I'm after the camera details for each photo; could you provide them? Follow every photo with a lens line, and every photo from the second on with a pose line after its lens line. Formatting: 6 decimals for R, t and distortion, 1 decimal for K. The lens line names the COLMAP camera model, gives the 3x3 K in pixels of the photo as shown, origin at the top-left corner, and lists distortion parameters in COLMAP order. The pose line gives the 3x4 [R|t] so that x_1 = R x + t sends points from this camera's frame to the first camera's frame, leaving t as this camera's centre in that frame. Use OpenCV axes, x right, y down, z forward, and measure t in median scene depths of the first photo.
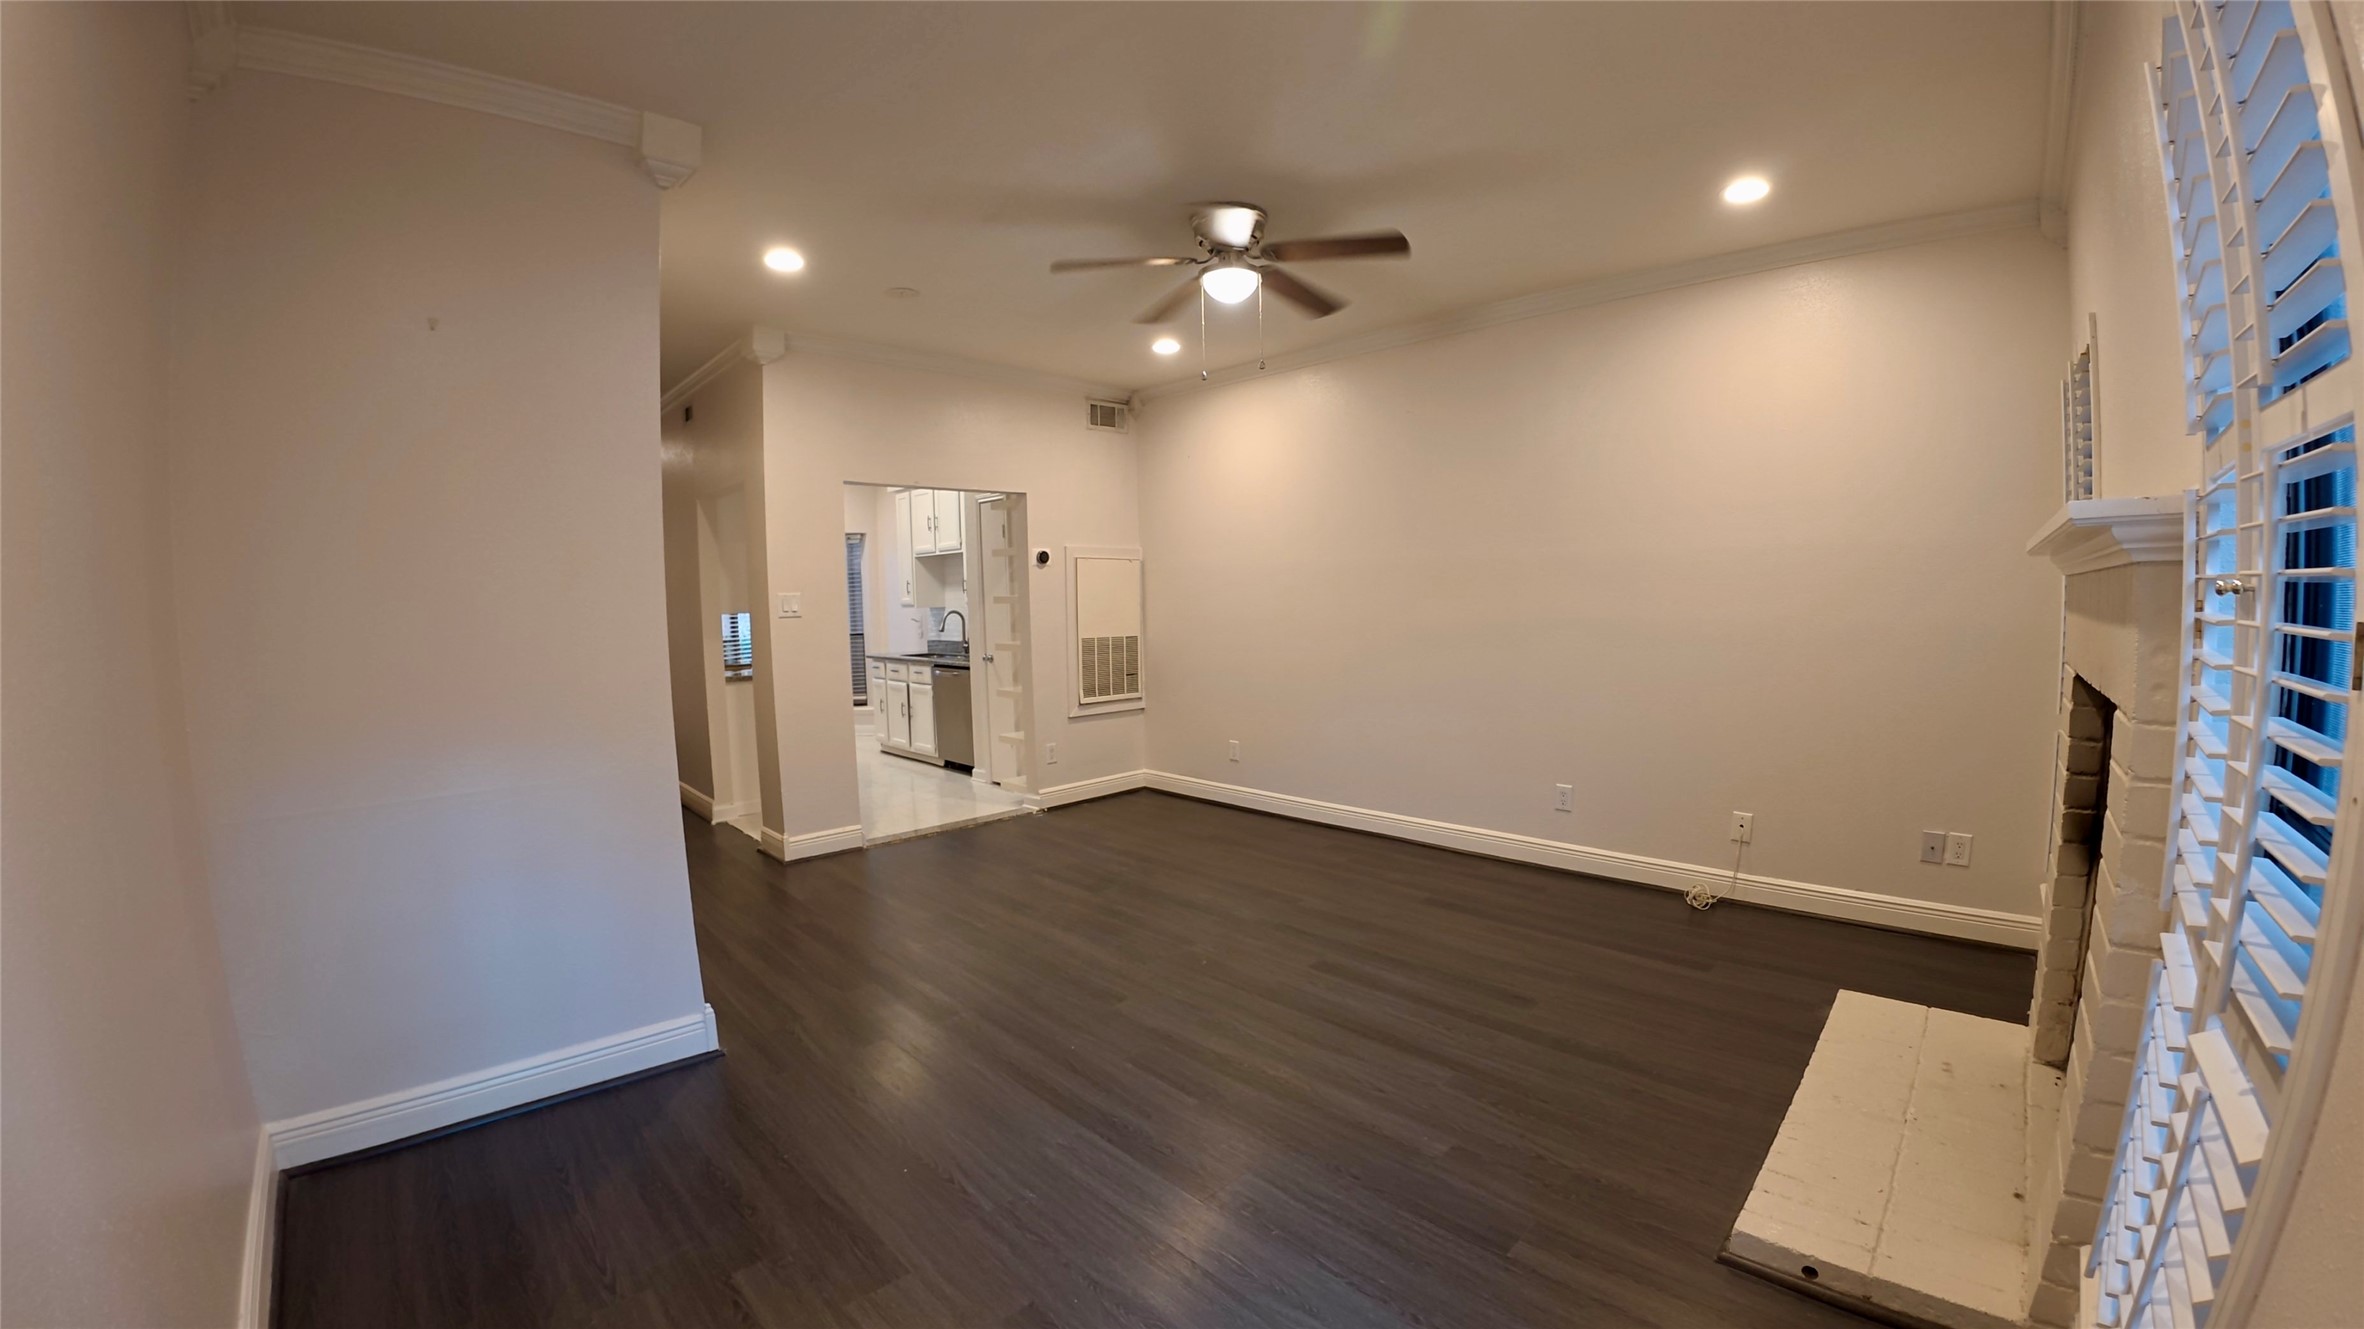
lens RADIAL K [[890.5, 0, 1187.9], [0, 890.5, 663.8], [0, 0, 1]] dist [-0.129376, 0.019106]
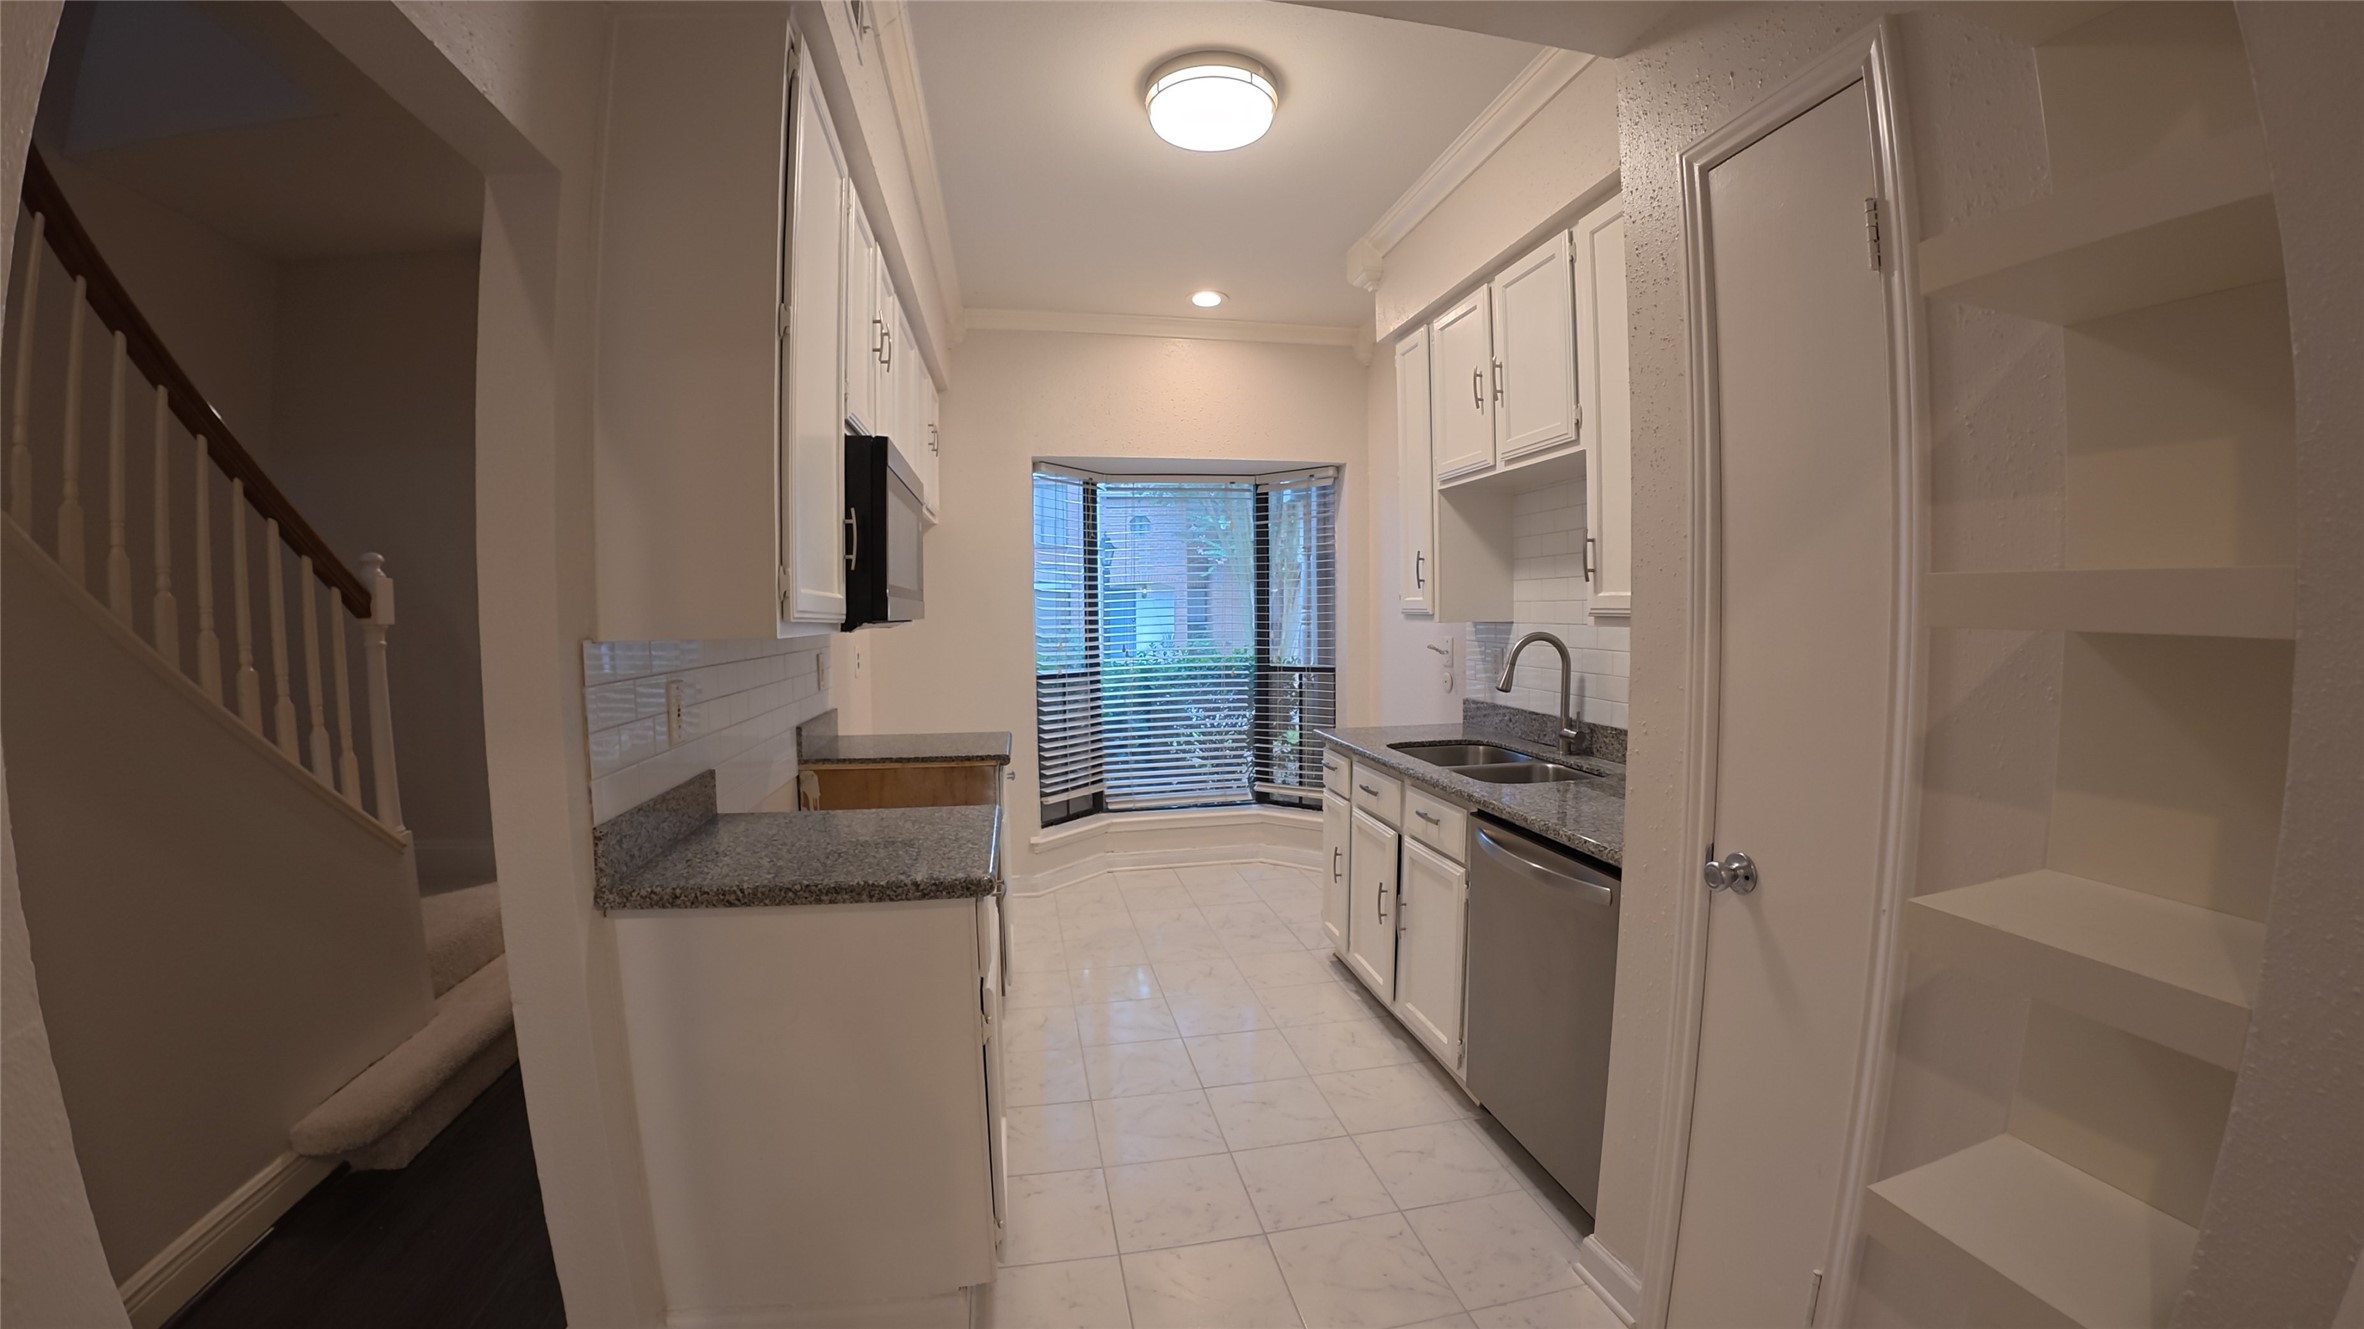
lens RADIAL K [[890.5, 0, 1187.9], [0, 890.5, 663.8], [0, 0, 1]] dist [-0.129376, 0.019106]
pose [[0.828014, 0.045799, -0.558833, -0.233391], [-0.050073, 0.998716, 0.007657, -0.054396], [0.558466, 0.021643, 0.829245, 0.789082]]
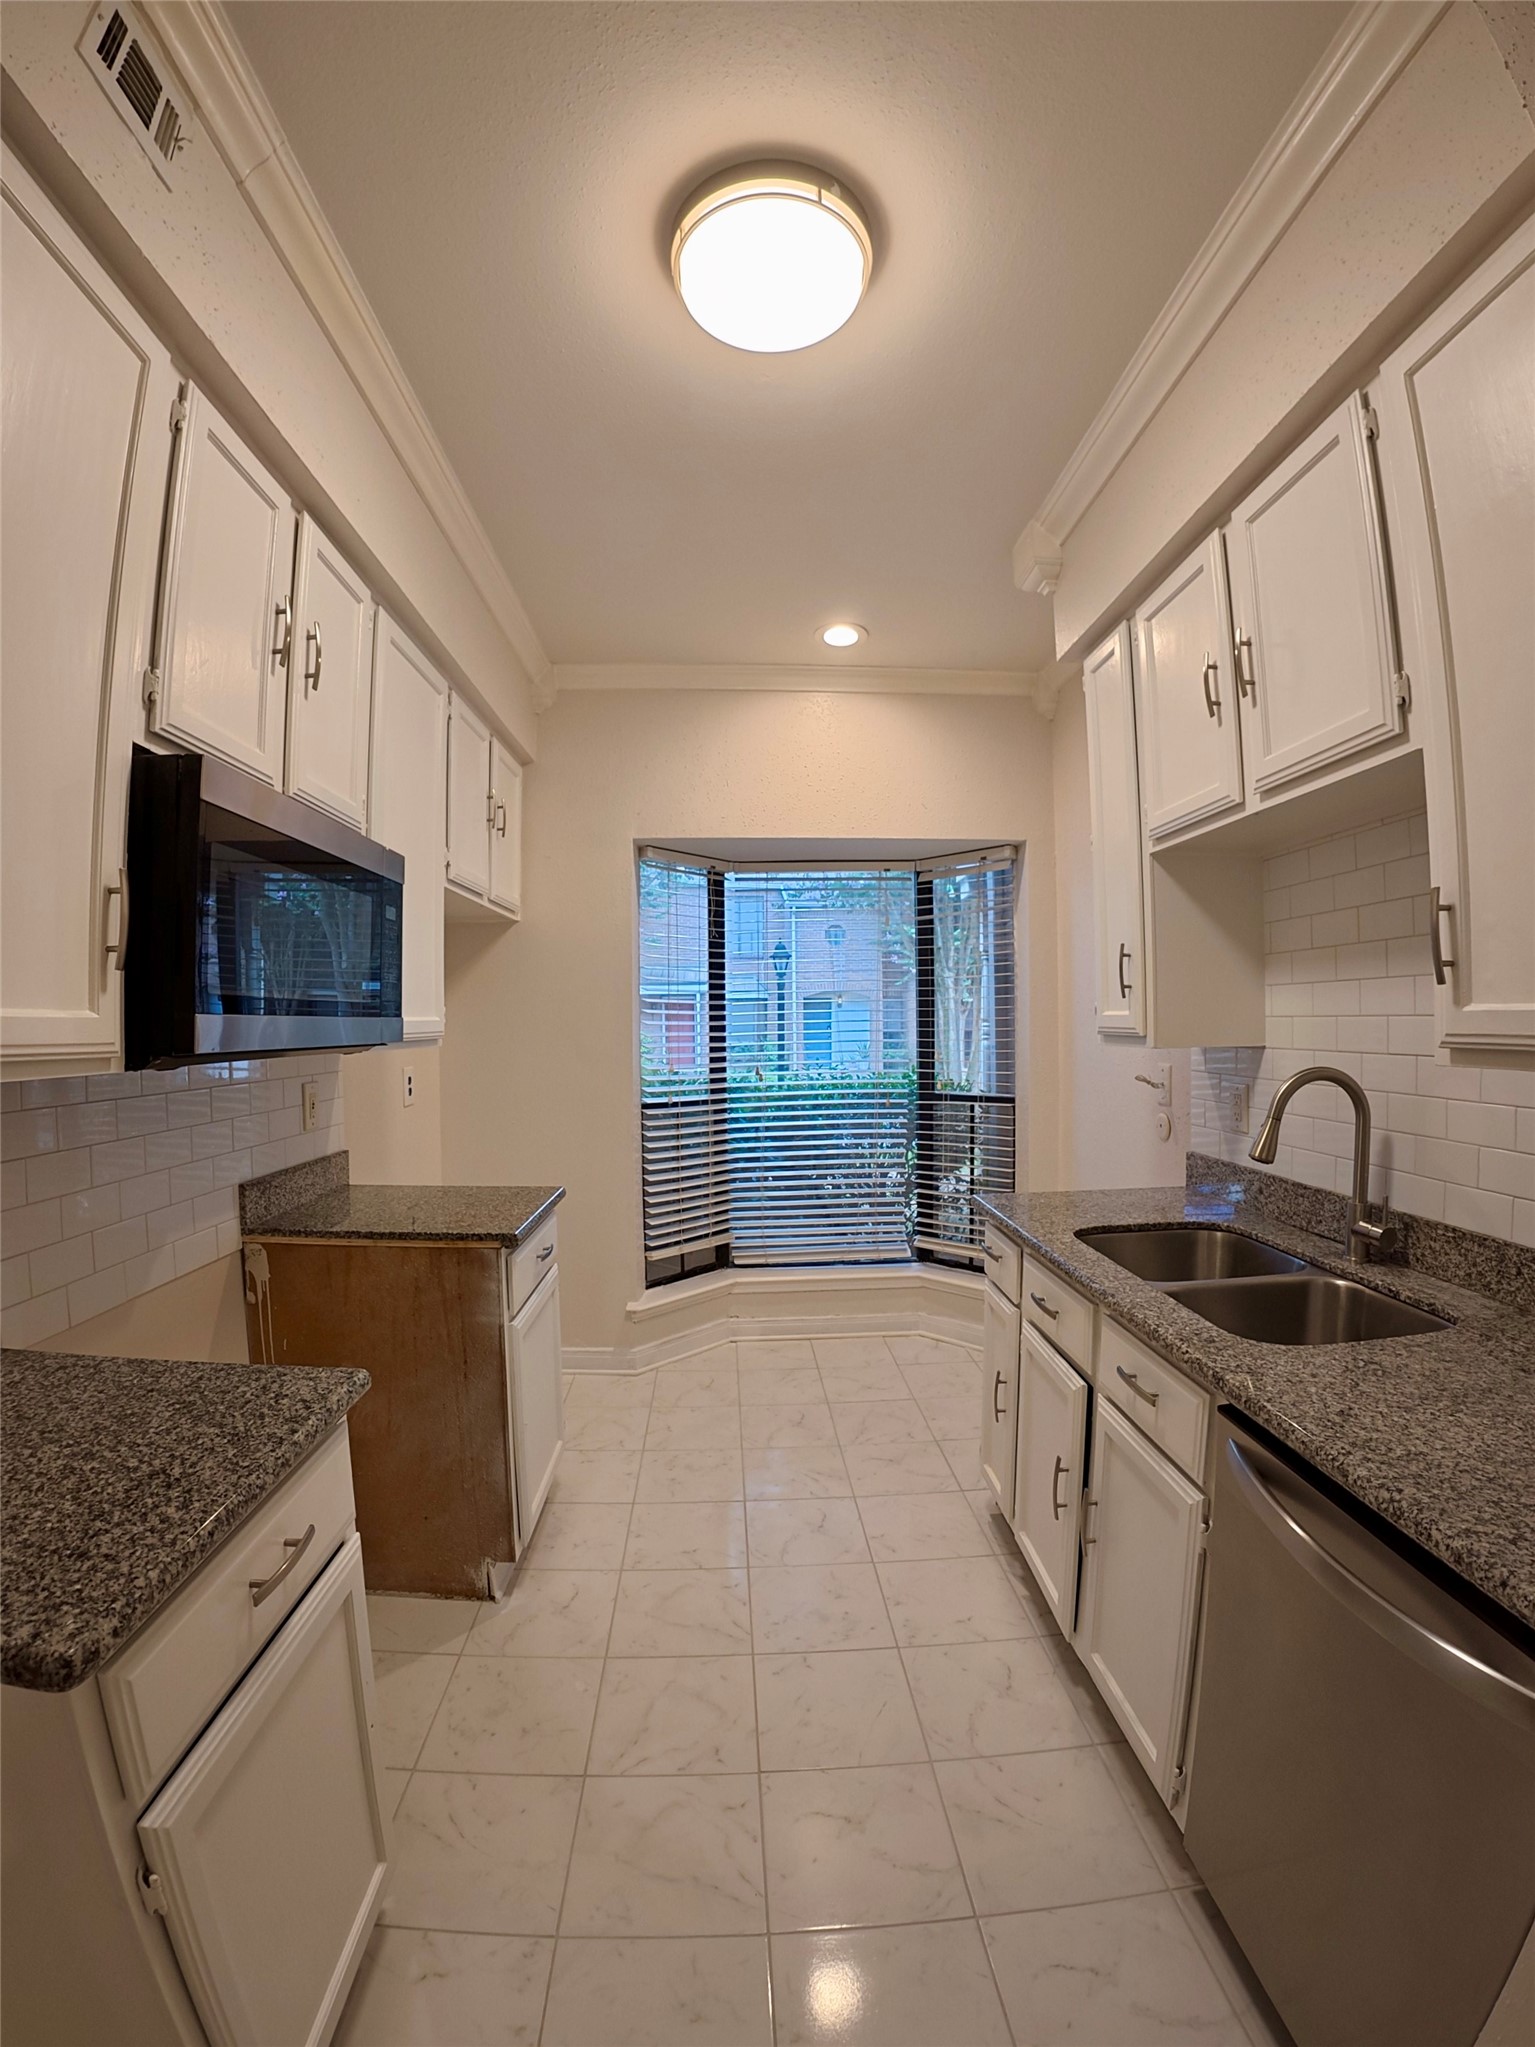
lens RADIAL K [[856.9, 0, 767.5], [0, 856.9, 1023.5], [0, 0, 1]] dist [-0.140923, 0.034754]
pose [[0.738554, 0.017466, -0.673968, -0.290285], [-0.059107, 0.997493, -0.038921, -0.069281], [0.671599, 0.068581, 0.737734, 0.946417]]
